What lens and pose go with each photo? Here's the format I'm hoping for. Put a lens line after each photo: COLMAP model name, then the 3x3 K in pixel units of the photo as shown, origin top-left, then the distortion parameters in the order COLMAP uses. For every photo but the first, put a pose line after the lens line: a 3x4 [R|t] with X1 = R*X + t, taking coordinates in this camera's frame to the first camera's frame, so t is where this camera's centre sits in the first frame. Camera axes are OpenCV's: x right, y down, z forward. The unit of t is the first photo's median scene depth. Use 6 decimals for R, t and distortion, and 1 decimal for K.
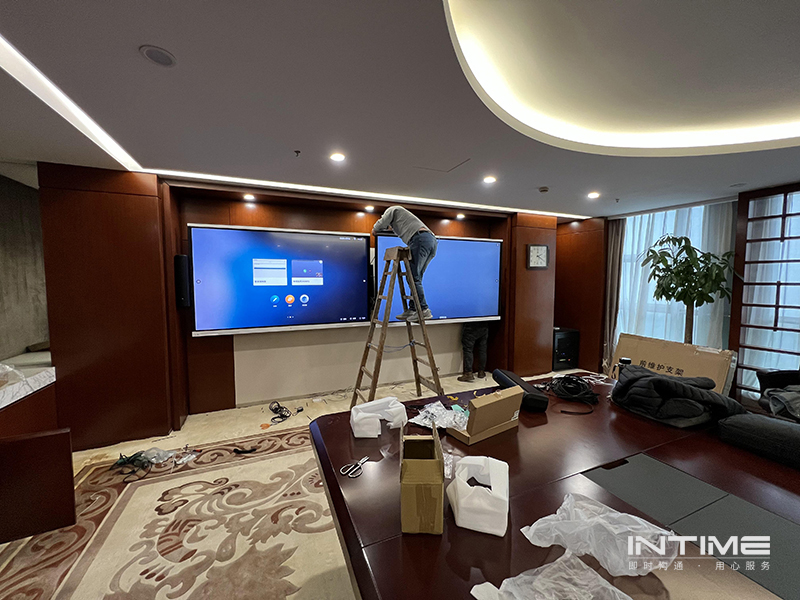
lens RADIAL K [[317.8, 0, 402.5], [0, 317.8, 298.4], [0, 0, 1]] dist [-0.002568, 0.000137]
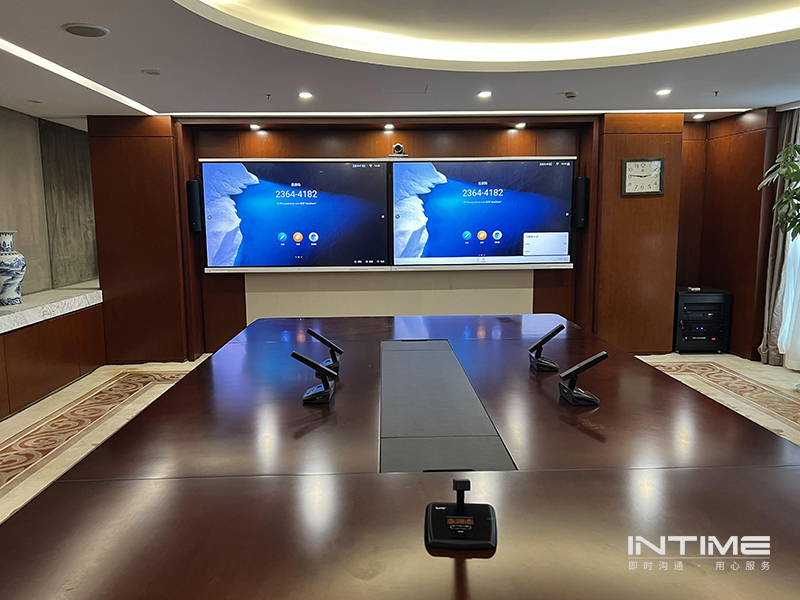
lens RADIAL K [[646.1, 0, 401.8], [0, 646.1, 303.4], [0, 0, 1]] dist [0.018464, 0.001833]
pose [[0.928512, 0.039144, -0.369234, 0.688795], [-0.014396, 0.997475, 0.069546, 0.067080], [0.371024, -0.059259, 0.926730, -0.683492]]
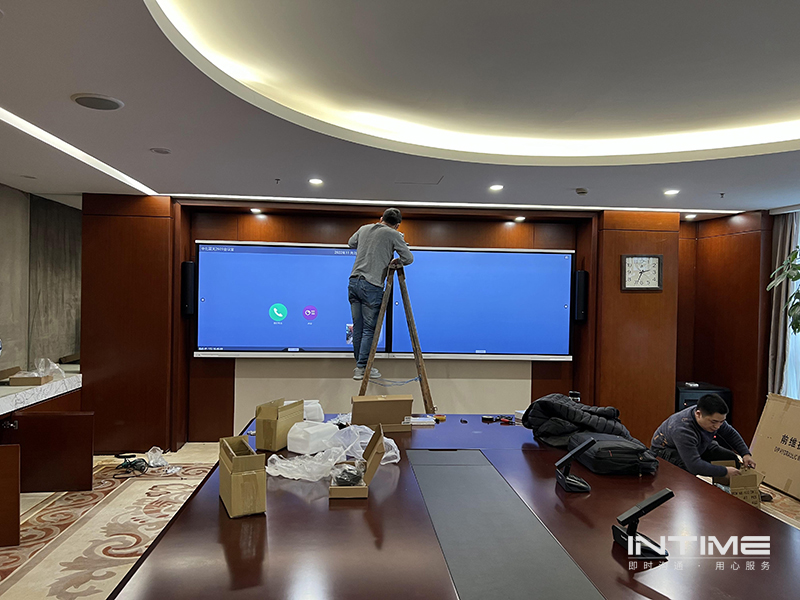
lens RADIAL K [[607.7, 0, 401.8], [0, 607.7, 304.1], [0, 0, 1]] dist [0.039712, -0.044694]
pose [[0.947154, 0.020844, -0.320102, 0.528213], [-0.039501, 0.997871, -0.051902, 0.032383], [0.318339, 0.061804, 0.945960, -0.563312]]
